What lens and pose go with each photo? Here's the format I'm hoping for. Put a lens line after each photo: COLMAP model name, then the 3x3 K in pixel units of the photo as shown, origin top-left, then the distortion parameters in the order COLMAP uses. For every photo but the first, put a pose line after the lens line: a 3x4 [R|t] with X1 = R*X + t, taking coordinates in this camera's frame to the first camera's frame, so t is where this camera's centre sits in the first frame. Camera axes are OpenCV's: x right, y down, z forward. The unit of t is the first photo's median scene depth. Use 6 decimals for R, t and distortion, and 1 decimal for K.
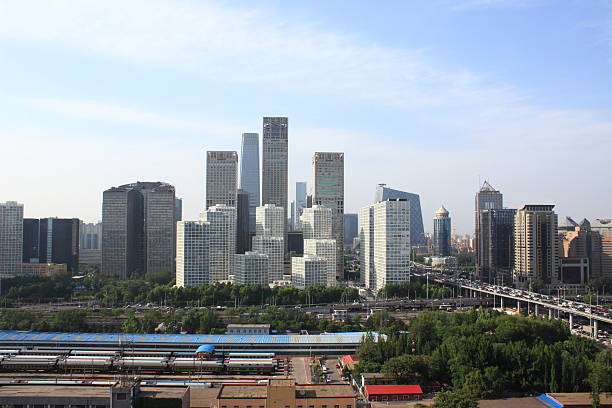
lens RADIAL K [[520.8, 0, 302.1], [0, 520.8, 205.2], [0, 0, 1]] dist [-0.154630, 0.144131]
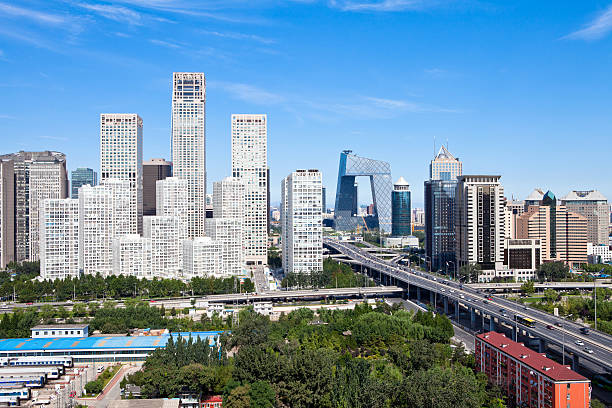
lens RADIAL K [[603.6, 0, 315.8], [0, 603.6, 200.5], [0, 0, 1]] dist [-0.039264, 0.000000]
pose [[0.999278, -0.011181, 0.036322, 0.160743], [0.009695, 0.999120, 0.040815, -0.001761], [-0.036746, -0.040433, 0.998506, 0.020760]]
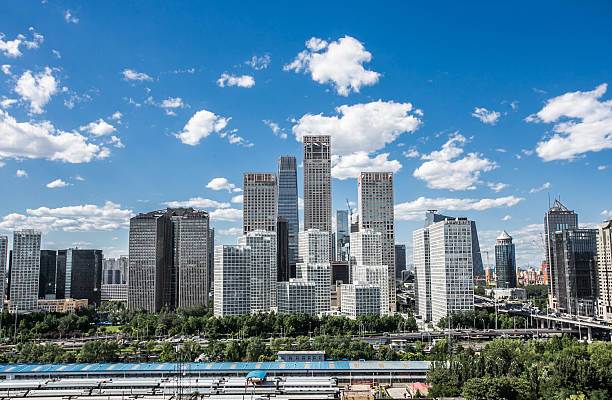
lens RADIAL K [[568.0, 0, 308.2], [0, 568.0, 209.8], [0, 0, 1]] dist [0.022918, 0.000000]
pose [[0.998380, -0.017580, -0.054118, -0.019734], [0.014542, 0.998323, -0.056029, 0.024784], [0.055012, 0.055152, 0.996961, 0.000094]]
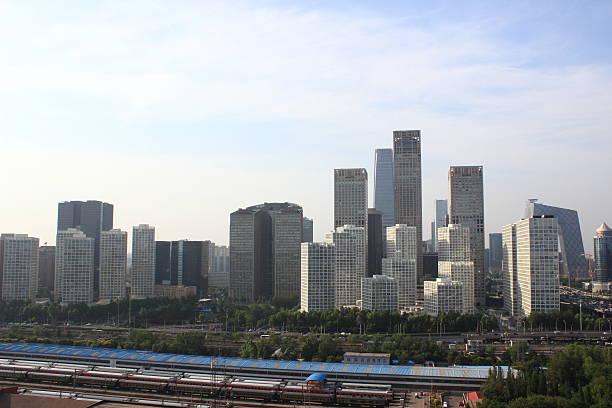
lens RADIAL K [[551.0, 0, 303.5], [0, 551.0, 200.5], [0, 0, 1]] dist [-0.132910, 0.100677]
pose [[0.966328, -0.024310, -0.256161, 0.025726], [0.012319, 0.998756, -0.048310, 0.001963], [0.257017, 0.043528, 0.965426, 0.007748]]
